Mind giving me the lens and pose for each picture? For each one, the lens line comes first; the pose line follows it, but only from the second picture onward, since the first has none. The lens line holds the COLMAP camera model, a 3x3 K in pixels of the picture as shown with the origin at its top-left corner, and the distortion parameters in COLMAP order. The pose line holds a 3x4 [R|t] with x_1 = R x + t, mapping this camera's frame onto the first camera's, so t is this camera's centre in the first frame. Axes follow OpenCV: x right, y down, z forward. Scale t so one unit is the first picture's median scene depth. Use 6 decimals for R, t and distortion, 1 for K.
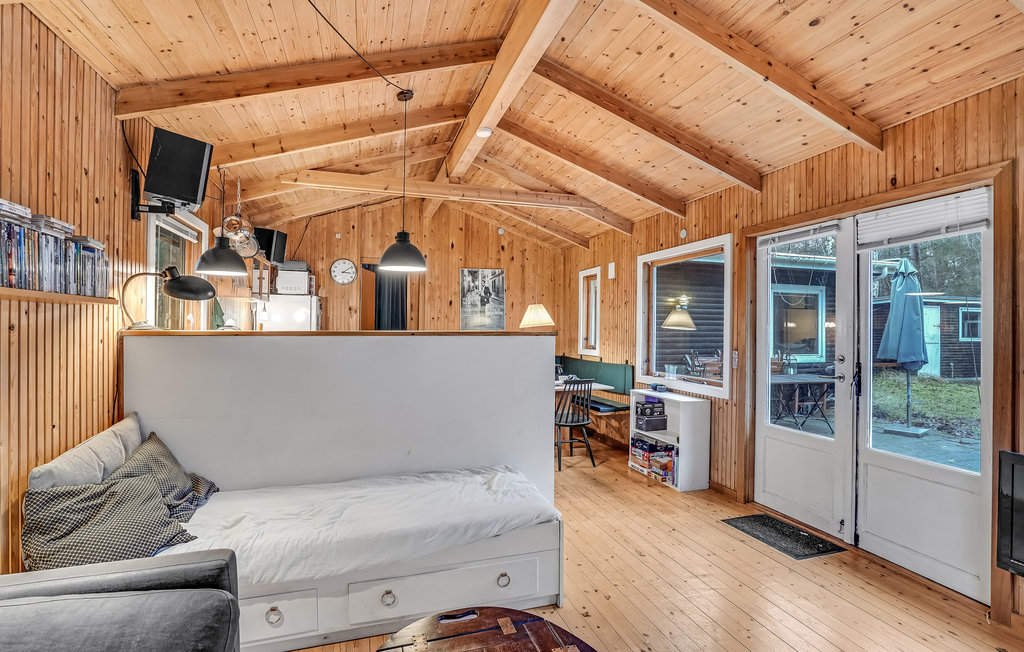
lens RADIAL K [[481.9, 0, 512.1], [0, 481.9, 329.7], [0, 0, 1]] dist [-0.024674, 0.001008]
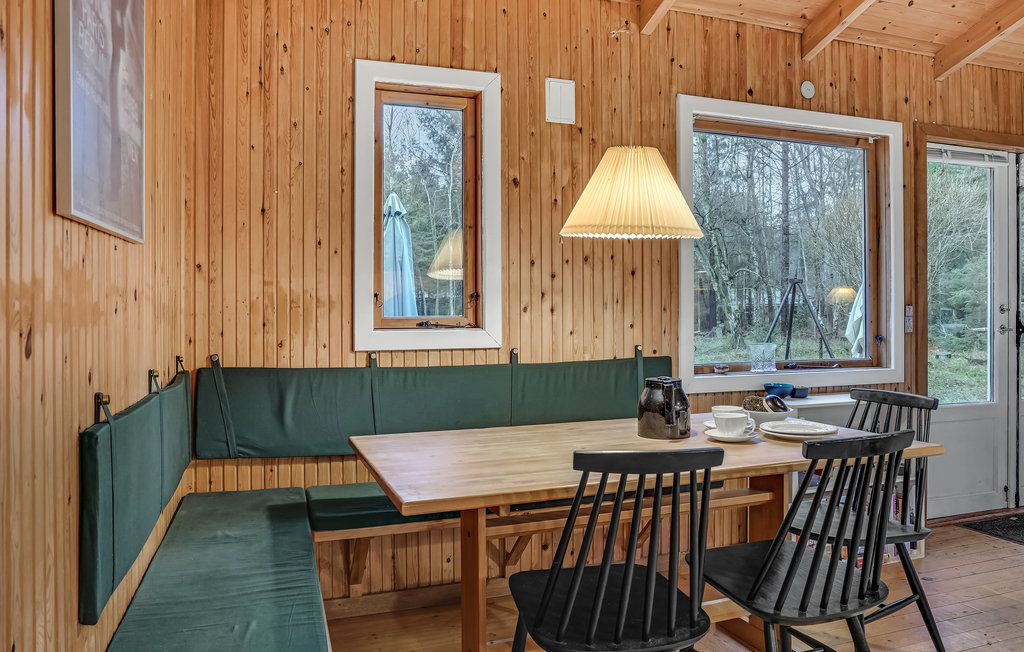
lens RADIAL K [[703.9, 0, 511.2], [0, 703.9, 309.5], [0, 0, 1]] dist [-0.037490, -0.000484]
pose [[-0.028115, -0.005483, 0.999590, -0.303384], [0.005108, 0.999971, 0.005629, 0.027019], [-0.999592, 0.005264, -0.028086, 1.022834]]
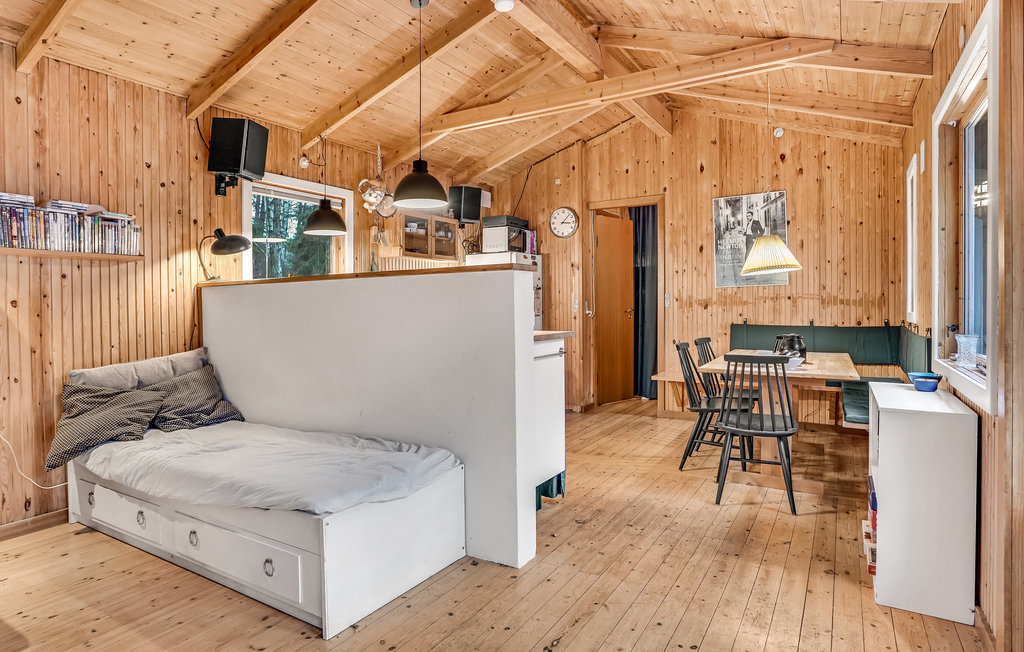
lens RADIAL K [[569.8, 0, 505.8], [0, 569.8, 318.3], [0, 0, 1]] dist [-0.070704, 0.040178]
pose [[0.649540, 0.002703, -0.760323, 0.358829], [0.011850, 0.999836, 0.013677, 0.035804], [0.760235, -0.017894, 0.649401, 0.264511]]
